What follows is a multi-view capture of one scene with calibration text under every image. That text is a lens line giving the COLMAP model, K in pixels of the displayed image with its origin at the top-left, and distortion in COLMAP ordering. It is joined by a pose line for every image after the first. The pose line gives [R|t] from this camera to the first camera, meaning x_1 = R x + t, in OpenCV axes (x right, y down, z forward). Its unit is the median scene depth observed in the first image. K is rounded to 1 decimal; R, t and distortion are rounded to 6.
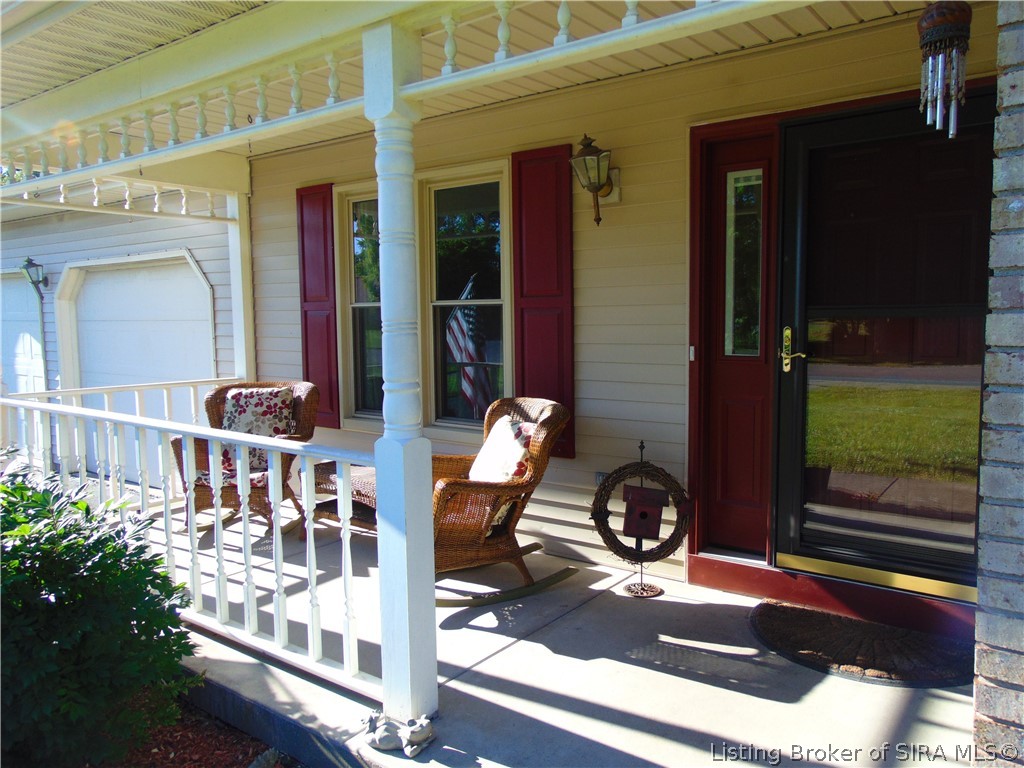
lens RADIAL K [[766.4, 0, 511.5], [0, 766.4, 380.4], [0, 0, 1]] dist [0.020422, 0.015829]
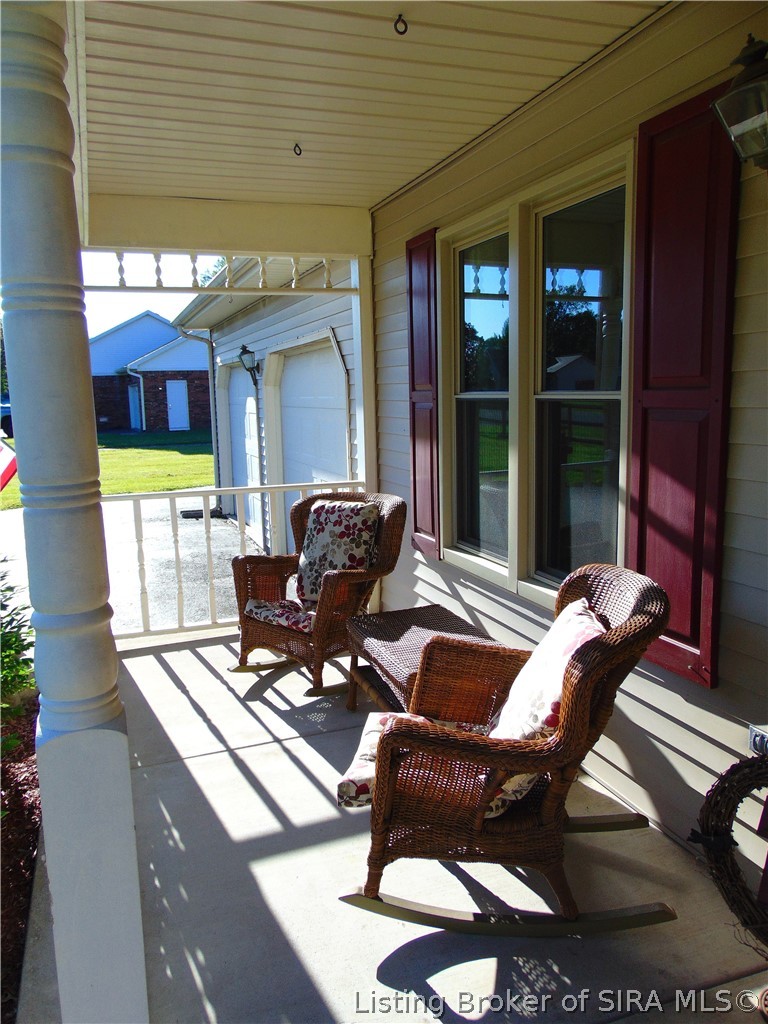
lens RADIAL K [[766.4, 0, 385.4], [0, 766.4, 515.3], [0, 0, 1]] dist [0.020422, 0.015829]
pose [[0.845737, 0.078344, -0.527818, 0.134193], [-0.034030, 0.995069, 0.093170, -0.052516], [0.532514, -0.060835, 0.844232, 0.349007]]
